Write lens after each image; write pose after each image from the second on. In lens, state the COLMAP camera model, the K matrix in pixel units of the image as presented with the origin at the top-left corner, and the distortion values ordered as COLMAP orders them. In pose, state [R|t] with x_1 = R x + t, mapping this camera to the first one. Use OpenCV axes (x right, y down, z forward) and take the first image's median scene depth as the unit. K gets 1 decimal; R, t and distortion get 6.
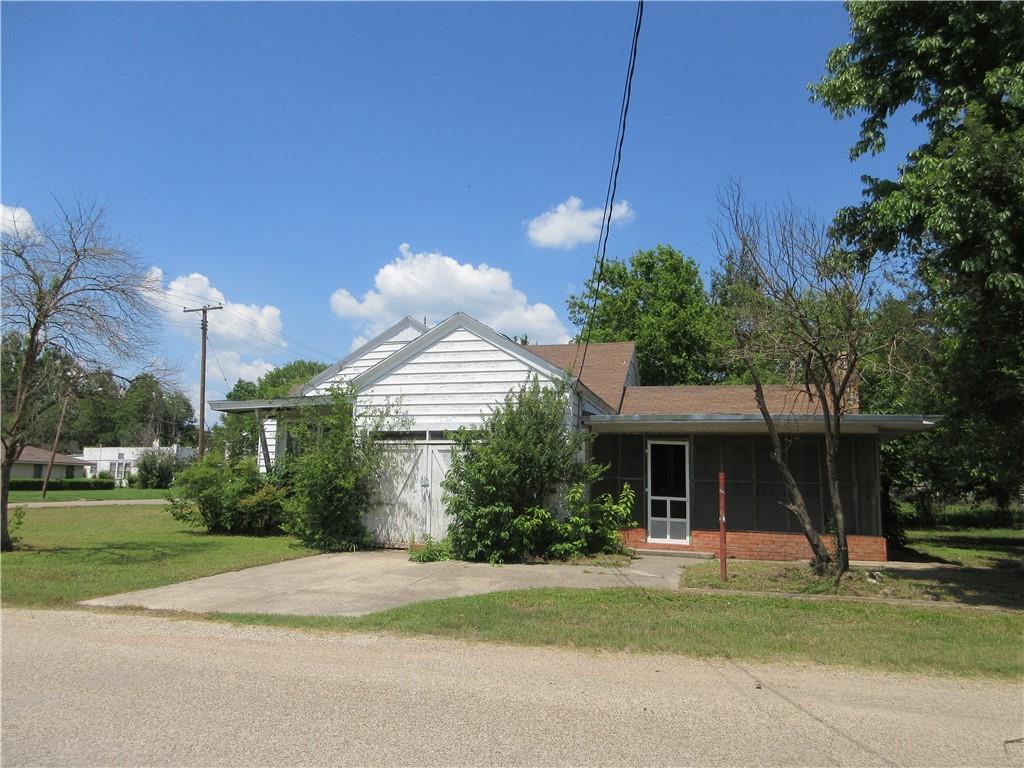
lens RADIAL K [[761.0, 0, 511.7], [0, 761.0, 385.7], [0, 0, 1]] dist [0.000976, 0.003485]
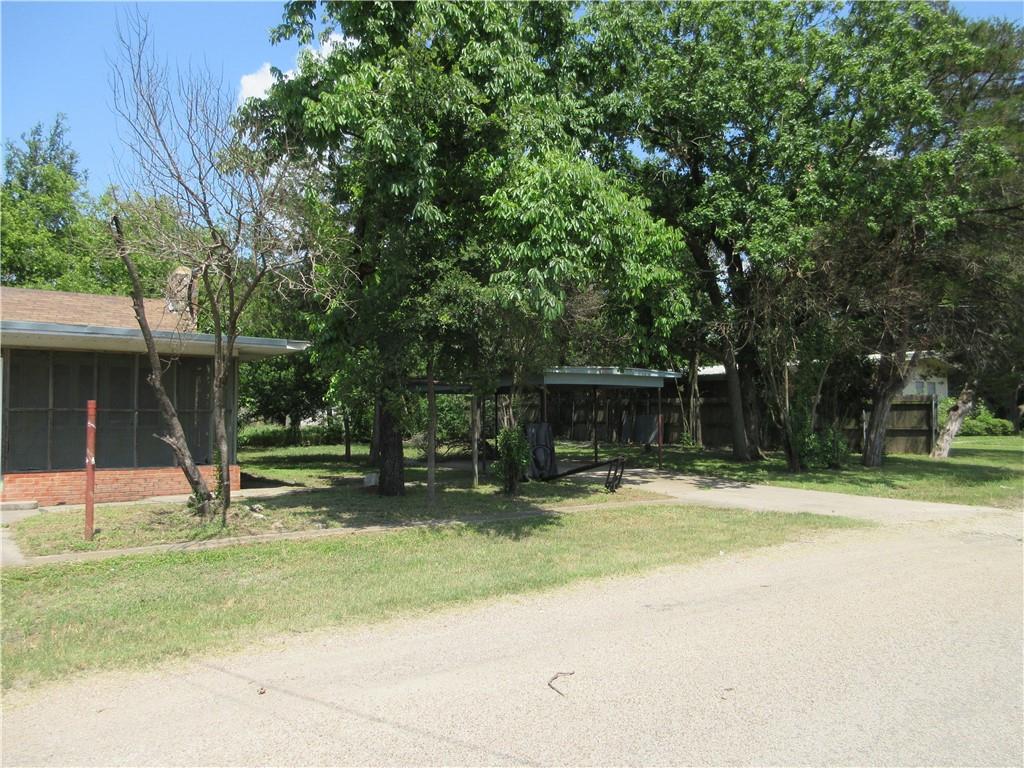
lens RADIAL K [[761.0, 0, 512.7], [0, 761.0, 383.0], [0, 0, 1]] dist [0.000976, 0.003485]
pose [[0.627518, 0.011645, 0.778515, -0.053936], [-0.087219, 0.994646, 0.055425, 0.018142], [-0.773701, -0.102681, 0.625175, 0.198514]]
